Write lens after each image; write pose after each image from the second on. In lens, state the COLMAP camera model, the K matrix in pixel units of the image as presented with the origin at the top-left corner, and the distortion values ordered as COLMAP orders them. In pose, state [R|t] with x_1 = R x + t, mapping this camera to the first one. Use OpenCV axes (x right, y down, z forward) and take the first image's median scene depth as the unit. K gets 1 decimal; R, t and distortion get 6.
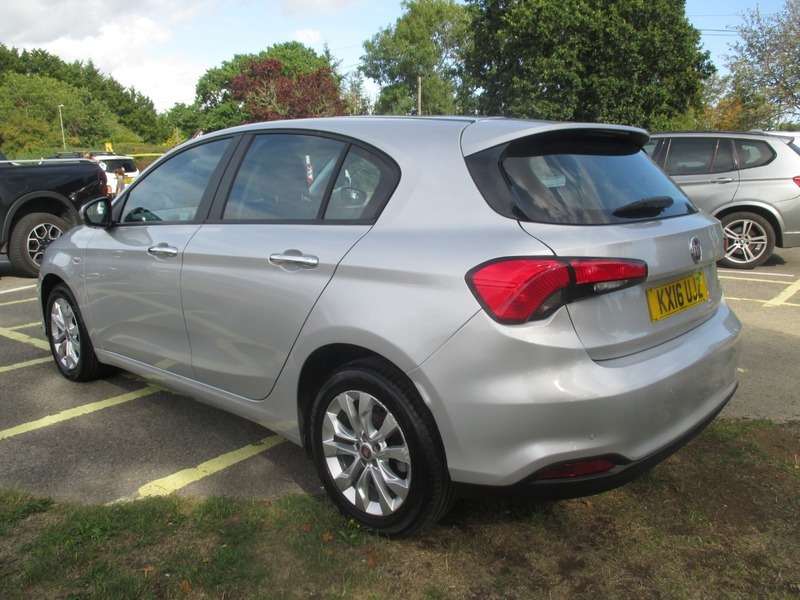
lens RADIAL K [[676.7, 0, 405.0], [0, 676.7, 302.4], [0, 0, 1]] dist [-0.025198, -0.006359]
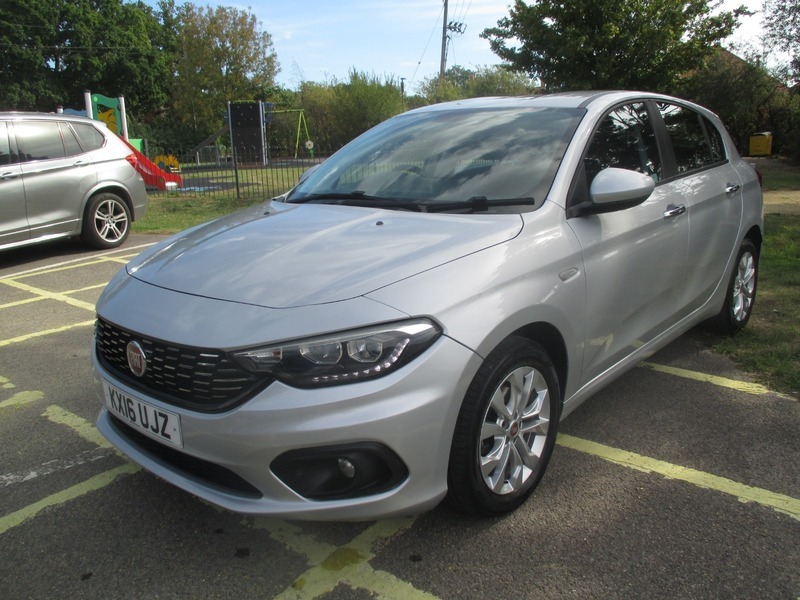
lens RADIAL K [[676.7, 0, 398.4], [0, 676.7, 302.6], [0, 0, 1]] dist [-0.025198, -0.006359]
pose [[-0.022261, -0.232253, 0.972401, -0.220465], [0.228728, 0.945661, 0.231103, -0.044463], [-0.973236, 0.227560, 0.032071, 0.226432]]
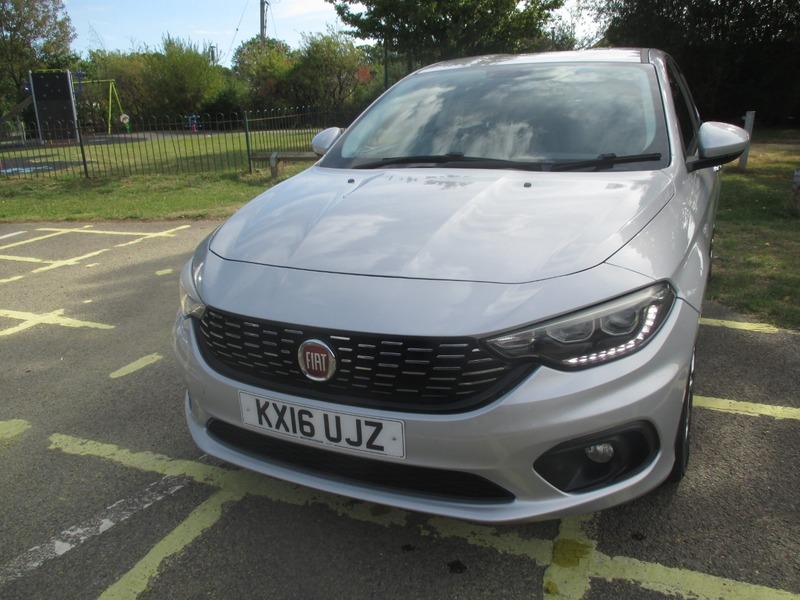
lens RADIAL K [[676.7, 0, 399.1], [0, 676.7, 305.2], [0, 0, 1]] dist [-0.025198, -0.006359]
pose [[-0.301586, -0.259059, 0.917570, -0.197898], [0.230319, 0.914083, 0.333776, -0.054774], [-0.925202, 0.311995, -0.216008, 0.282650]]
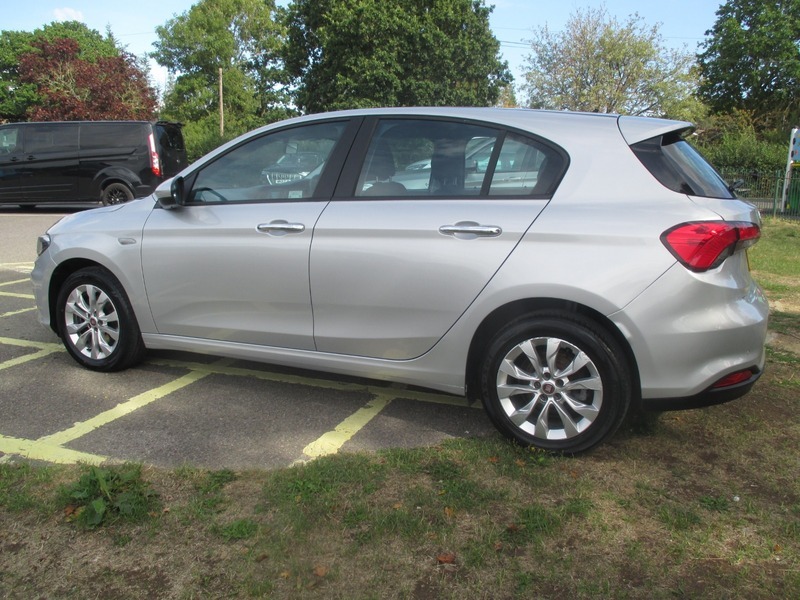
lens RADIAL K [[676.7, 0, 402.3], [0, 676.7, 303.8], [0, 0, 1]] dist [-0.025198, -0.006359]
pose [[0.949498, -0.042277, 0.310911, -0.082422], [0.040133, 0.999106, 0.013294, 0.005501], [-0.311195, -0.000145, 0.950346, -0.007708]]
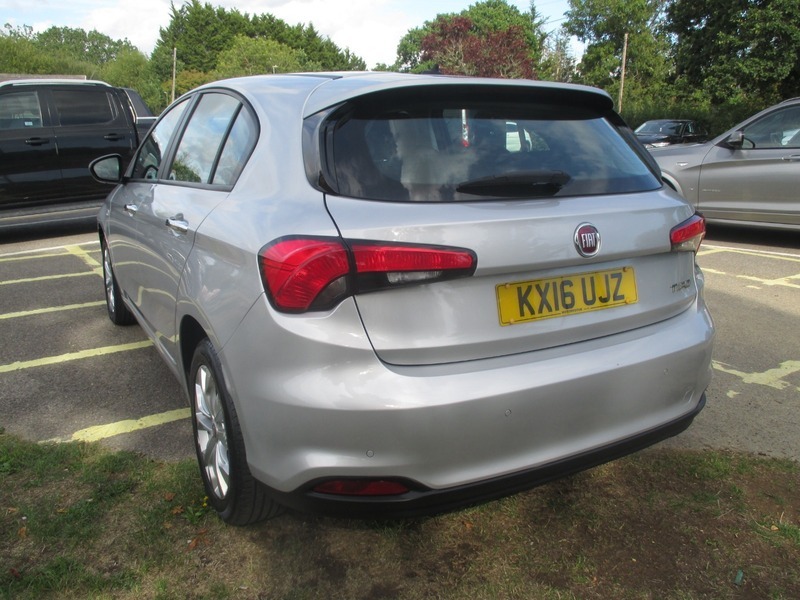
lens RADIAL K [[676.7, 0, 406.0], [0, 676.7, 304.5], [0, 0, 1]] dist [-0.025198, -0.006359]
pose [[0.953975, 0.091562, -0.285567, 0.055929], [-0.075308, 0.994879, 0.067415, -0.004933], [0.290277, -0.042806, 0.955985, 0.021402]]
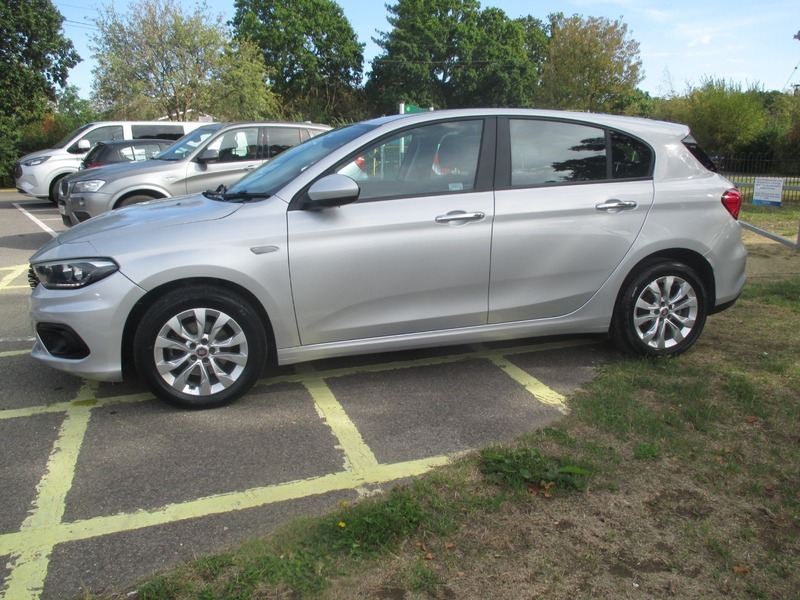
lens RADIAL K [[676.7, 0, 400.9], [0, 676.7, 306.9], [0, 0, 1]] dist [-0.025198, -0.006359]
pose [[0.518929, -0.188437, 0.833789, -0.224137], [0.170903, 0.978578, 0.114793, -0.012502], [-0.837559, 0.082928, 0.540017, 0.077828]]
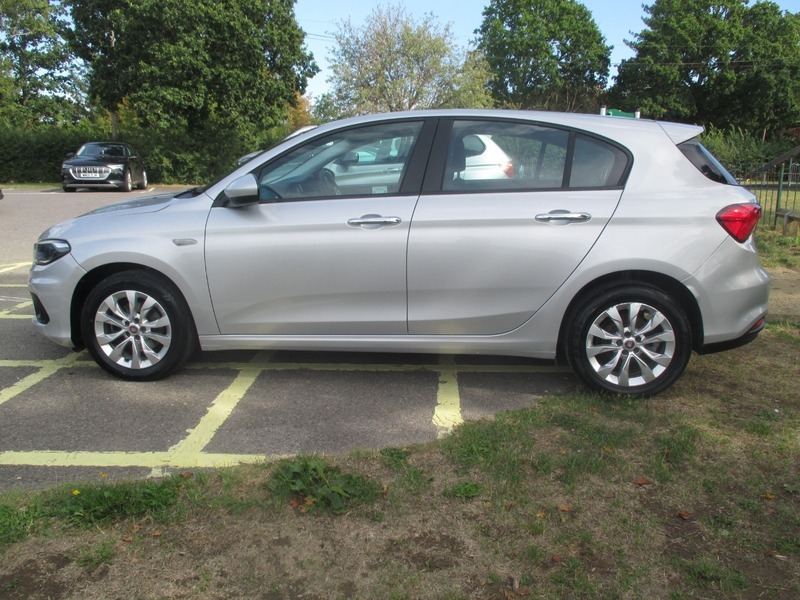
lens RADIAL K [[676.7, 0, 400.2], [0, 676.7, 307.2], [0, 0, 1]] dist [-0.025198, -0.006359]
pose [[0.797137, -0.118217, 0.592112, -0.161104], [0.105742, 0.992823, 0.055865, 0.000829], [-0.594467, 0.018079, 0.803917, 0.014059]]
